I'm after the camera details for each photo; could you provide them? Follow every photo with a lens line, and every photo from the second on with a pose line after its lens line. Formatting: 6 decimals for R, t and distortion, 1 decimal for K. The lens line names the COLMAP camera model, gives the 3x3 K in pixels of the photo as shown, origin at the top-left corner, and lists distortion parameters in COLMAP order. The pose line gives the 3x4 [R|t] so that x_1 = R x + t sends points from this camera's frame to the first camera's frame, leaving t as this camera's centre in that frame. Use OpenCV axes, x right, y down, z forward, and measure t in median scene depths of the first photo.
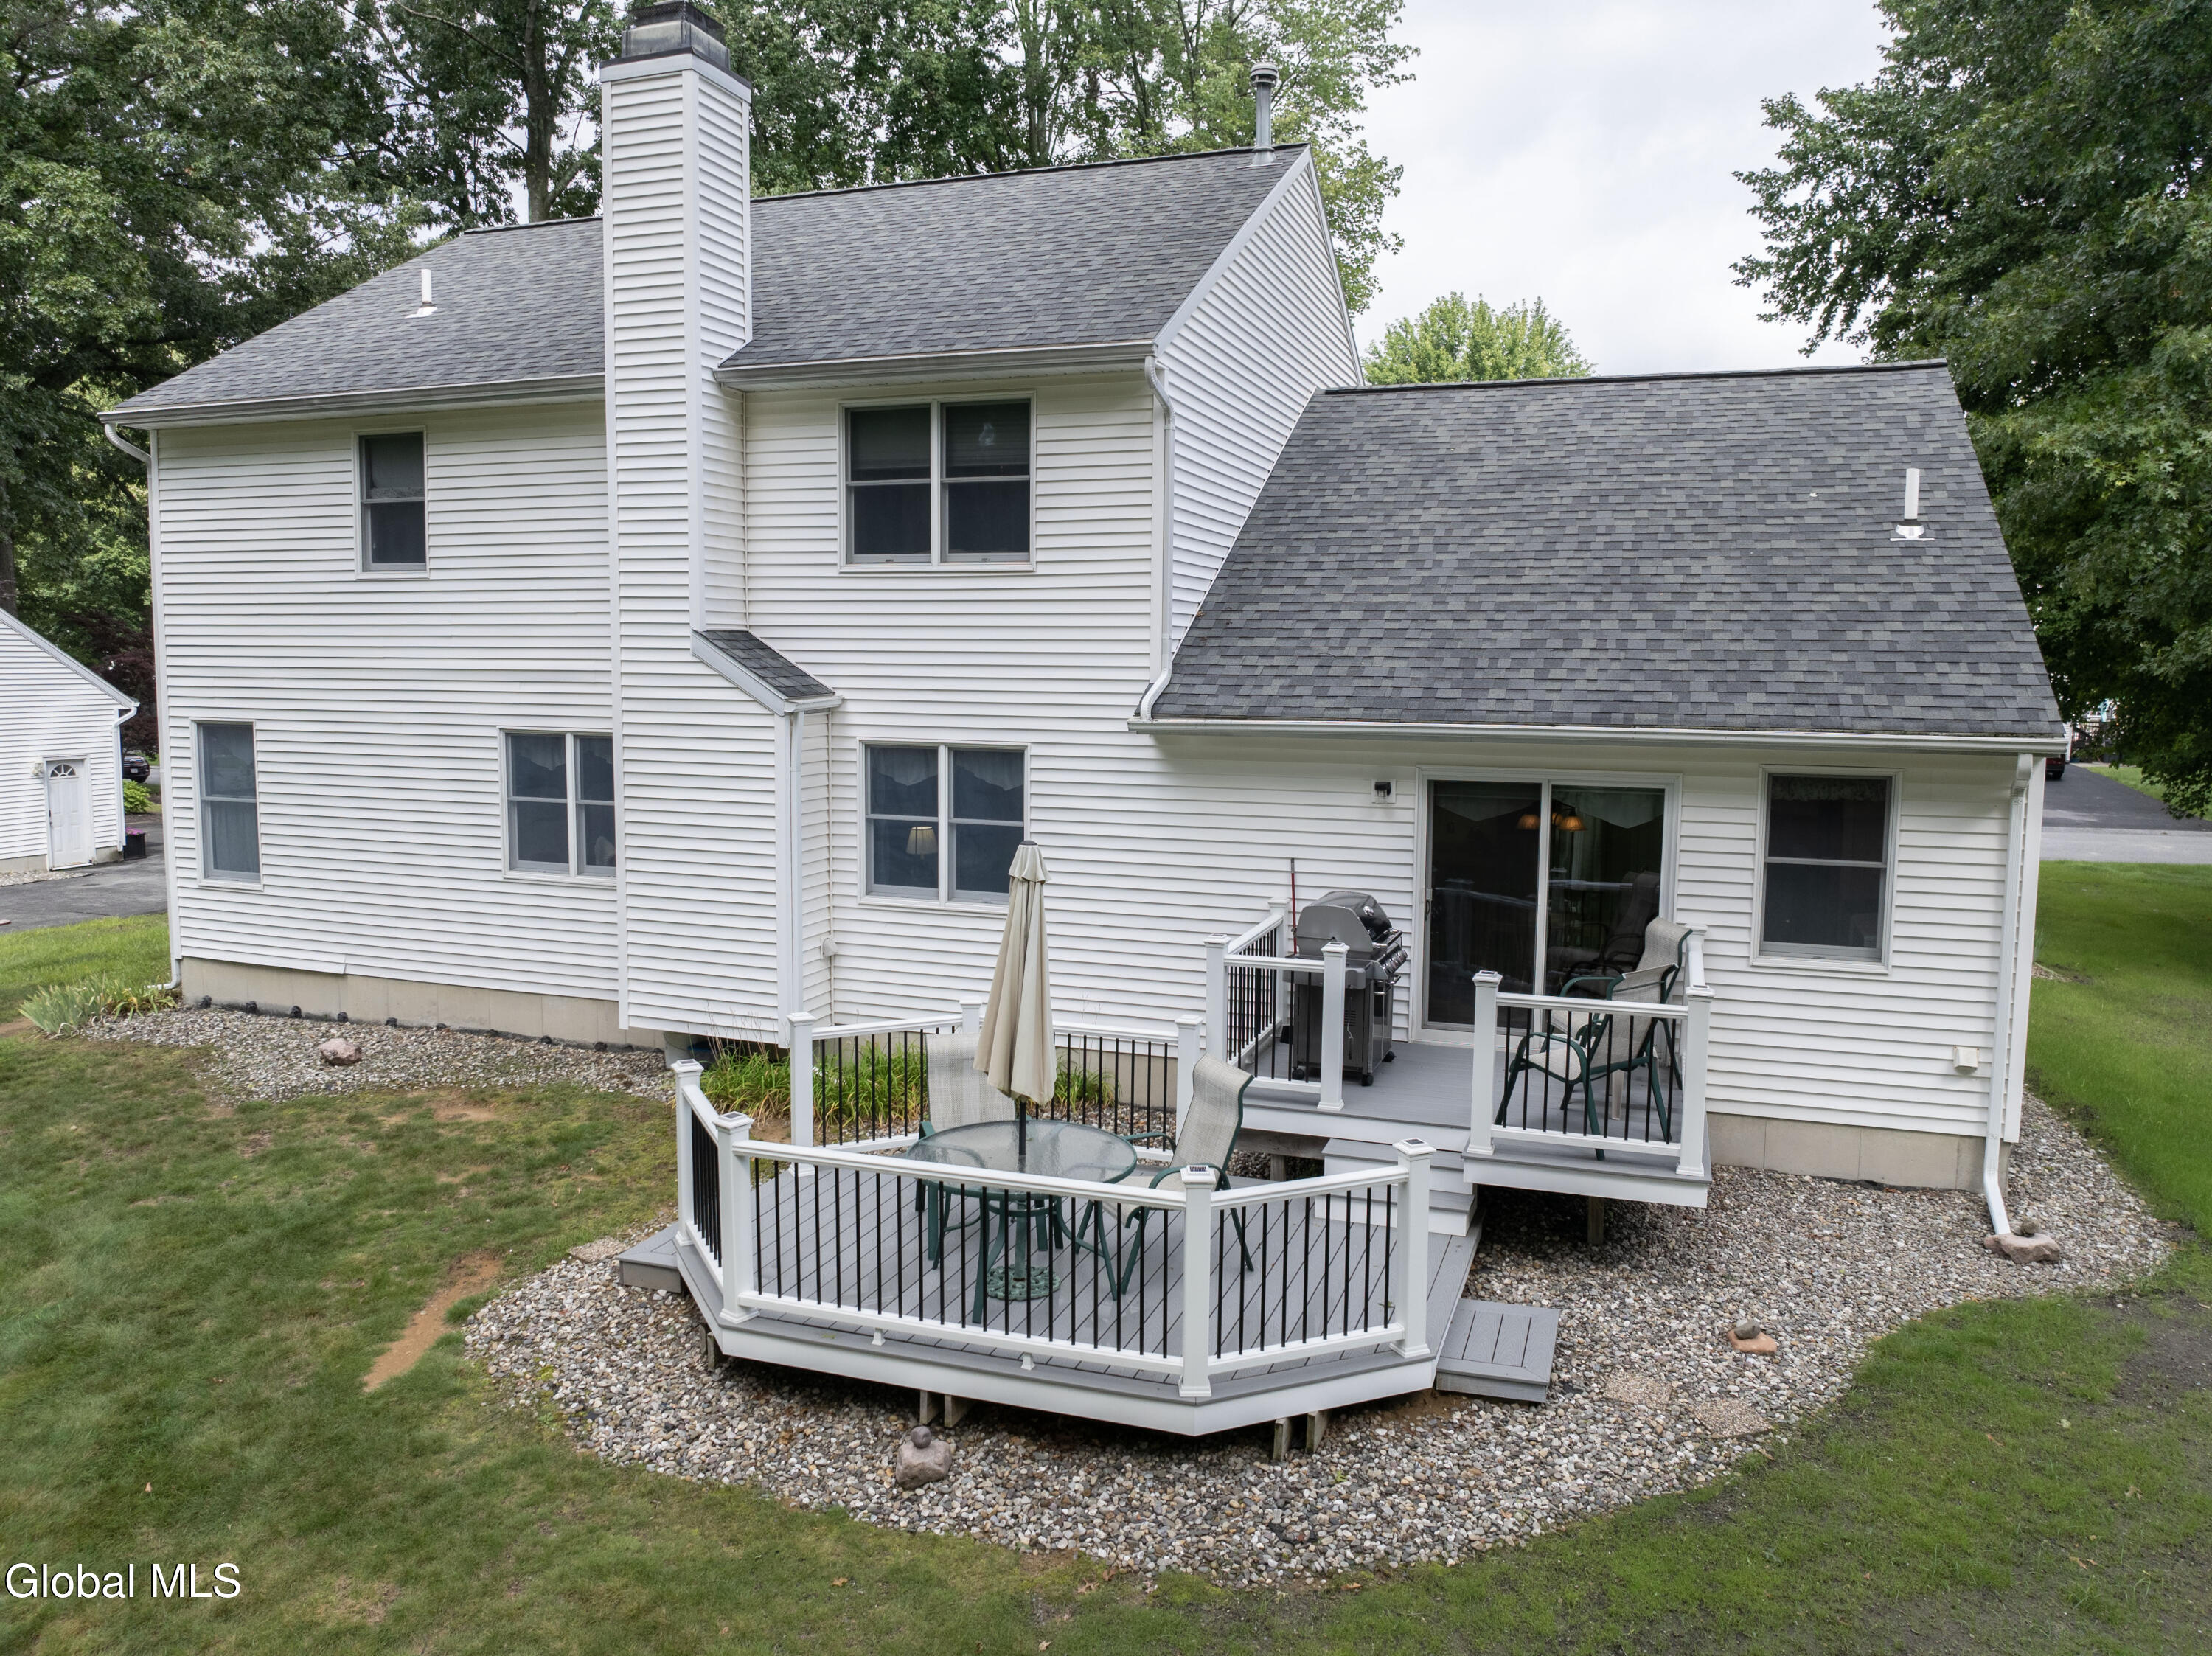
lens RADIAL K [[1555.5, 0, 1104.3], [0, 1555.5, 828.8], [0, 0, 1]] dist [-0.033432, -0.006985]
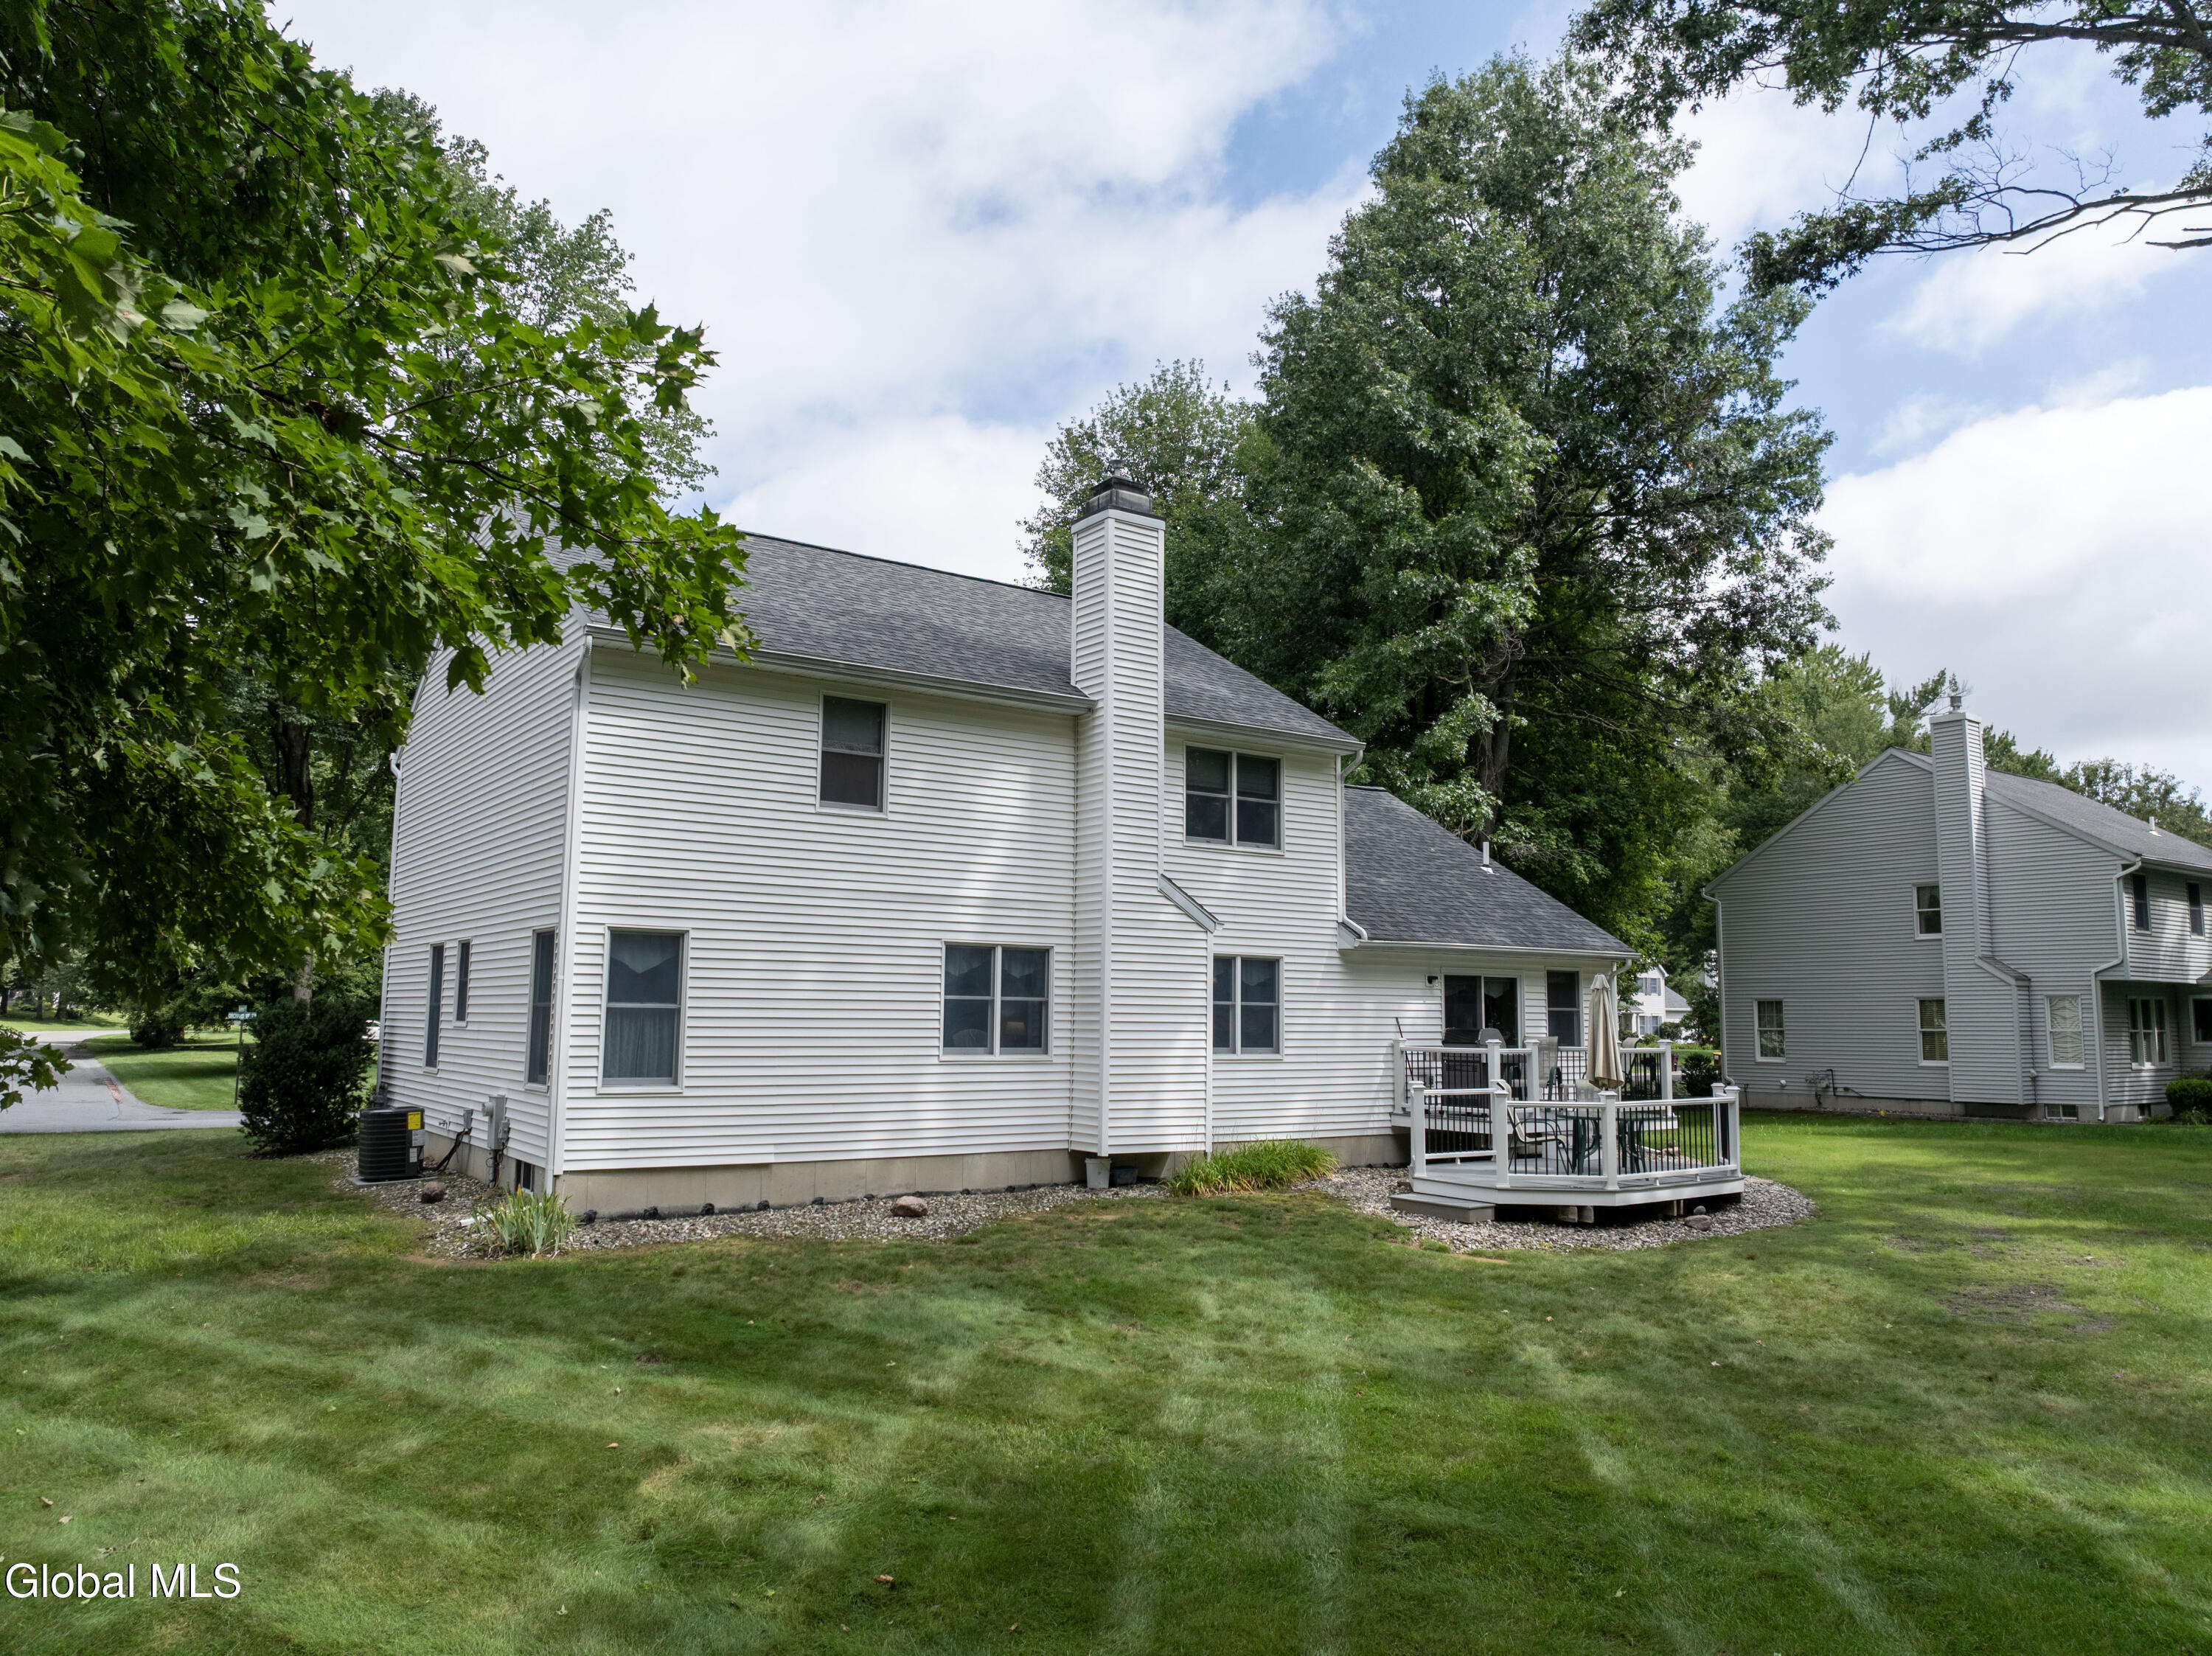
lens RADIAL K [[1555.5, 0, 1114.5], [0, 1555.5, 825.4], [0, 0, 1]] dist [-0.033432, -0.006985]
pose [[0.573372, 0.098610, 0.813339, -1.532490], [0.084279, 0.980365, -0.178274, 0.091504], [-0.814949, 0.170764, 0.553803, 0.182058]]
